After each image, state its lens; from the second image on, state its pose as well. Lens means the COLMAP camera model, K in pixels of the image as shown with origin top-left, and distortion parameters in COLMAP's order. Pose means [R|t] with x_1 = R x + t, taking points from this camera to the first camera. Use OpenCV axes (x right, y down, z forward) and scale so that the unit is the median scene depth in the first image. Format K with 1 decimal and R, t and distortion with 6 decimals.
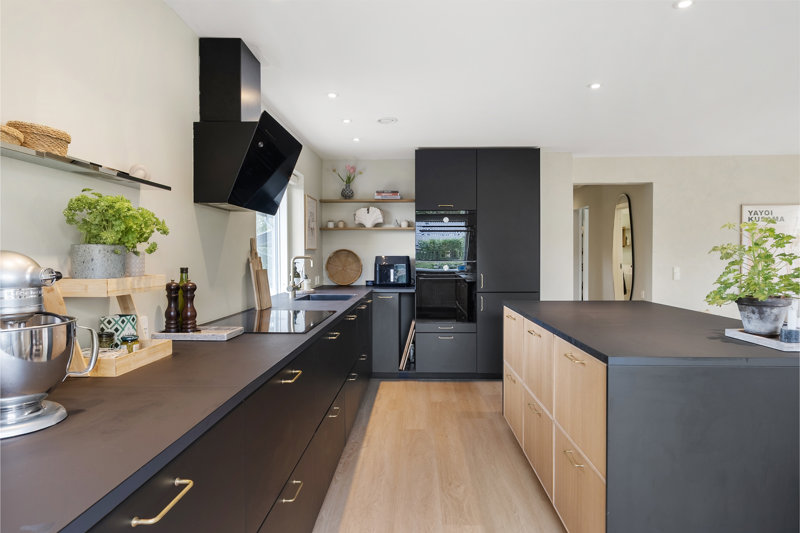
lens RADIAL K [[464.9, 0, 401.4], [0, 464.9, 262.4], [0, 0, 1]] dist [-0.006218, -0.001072]
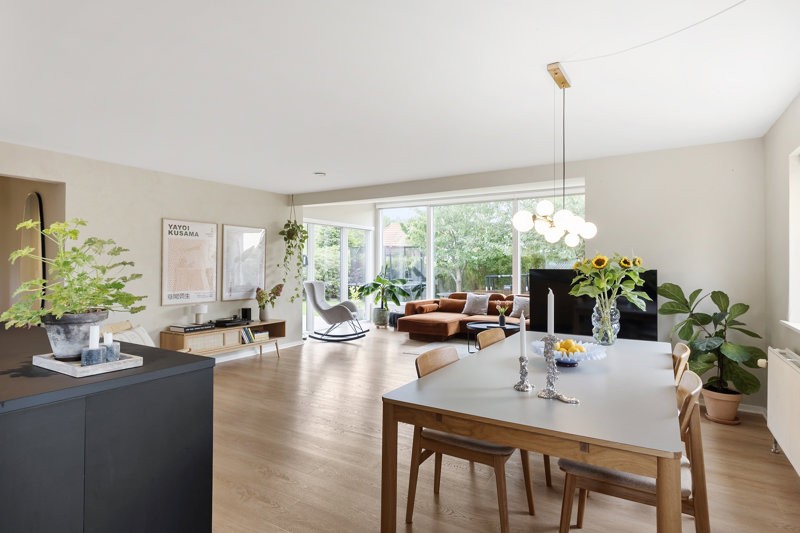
lens RADIAL K [[441.5, 0, 398.3], [0, 441.5, 267.6], [0, 0, 1]] dist [0.017025, 0.000260]
pose [[0.492274, 0.006129, 0.870419, 0.361039], [0.005108, 0.999938, -0.009930, 0.004862], [-0.870426, 0.009335, 0.492211, 0.092397]]
